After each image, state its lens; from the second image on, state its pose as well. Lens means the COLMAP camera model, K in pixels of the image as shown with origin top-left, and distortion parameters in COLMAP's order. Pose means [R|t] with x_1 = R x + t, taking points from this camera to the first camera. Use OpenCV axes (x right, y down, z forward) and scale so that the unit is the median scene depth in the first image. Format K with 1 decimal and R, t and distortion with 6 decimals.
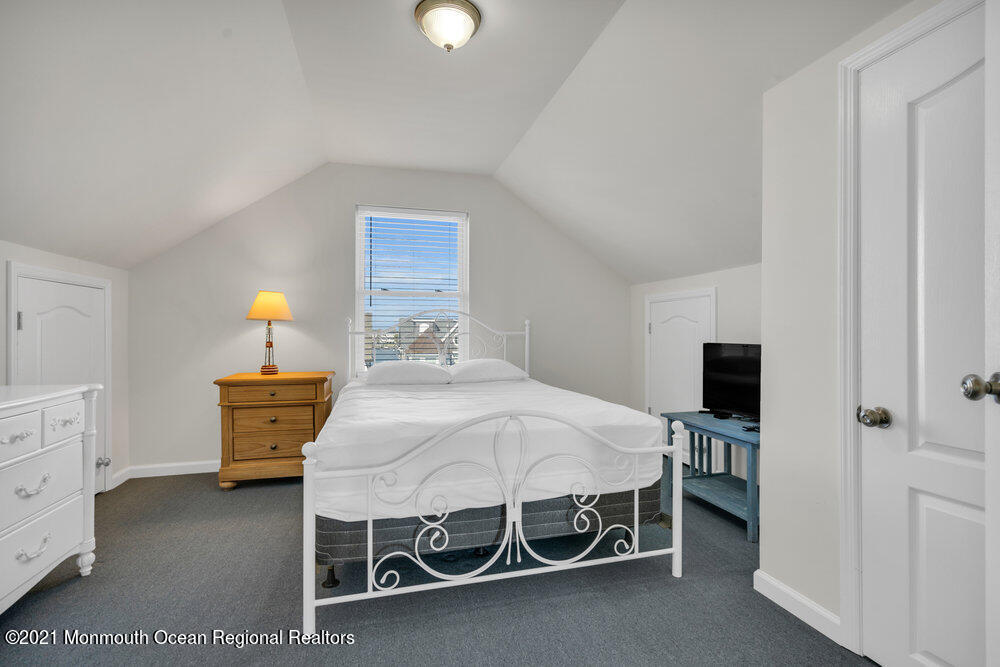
lens RADIAL K [[458.2, 0, 500.4], [0, 458.2, 330.4], [0, 0, 1]] dist [-0.000085, 0.000572]
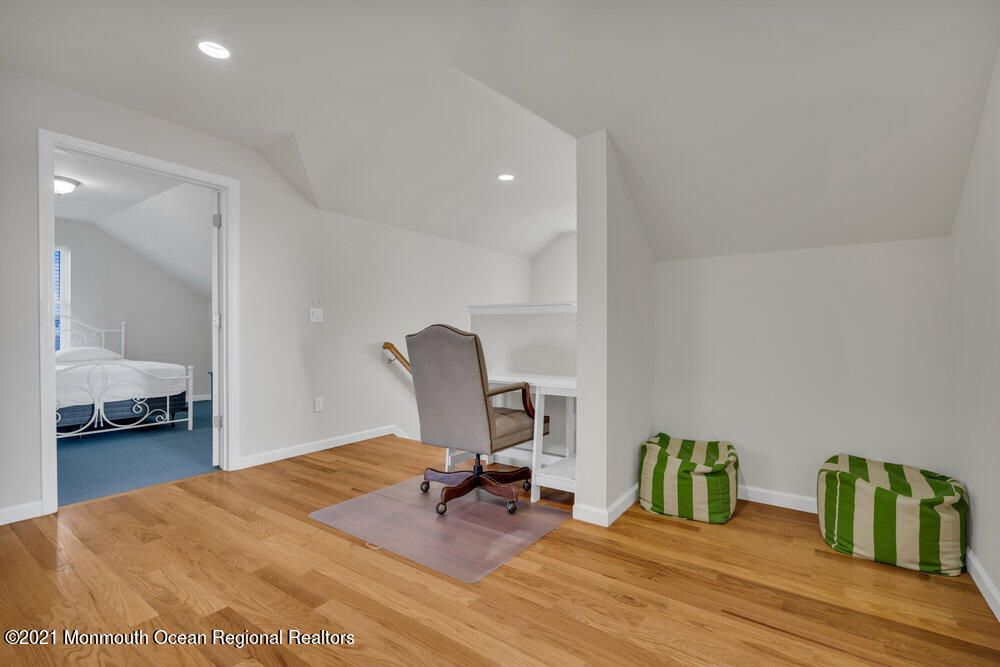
lens RADIAL K [[458.2, 0, 501.6], [0, 458.2, 333.9], [0, 0, 1]] dist [-0.000085, 0.000572]
pose [[0.771190, -0.001871, 0.636602, 0.119345], [-0.001696, 0.999986, 0.004994, 0.015330], [-0.636602, -0.004931, 0.771176, -2.004923]]
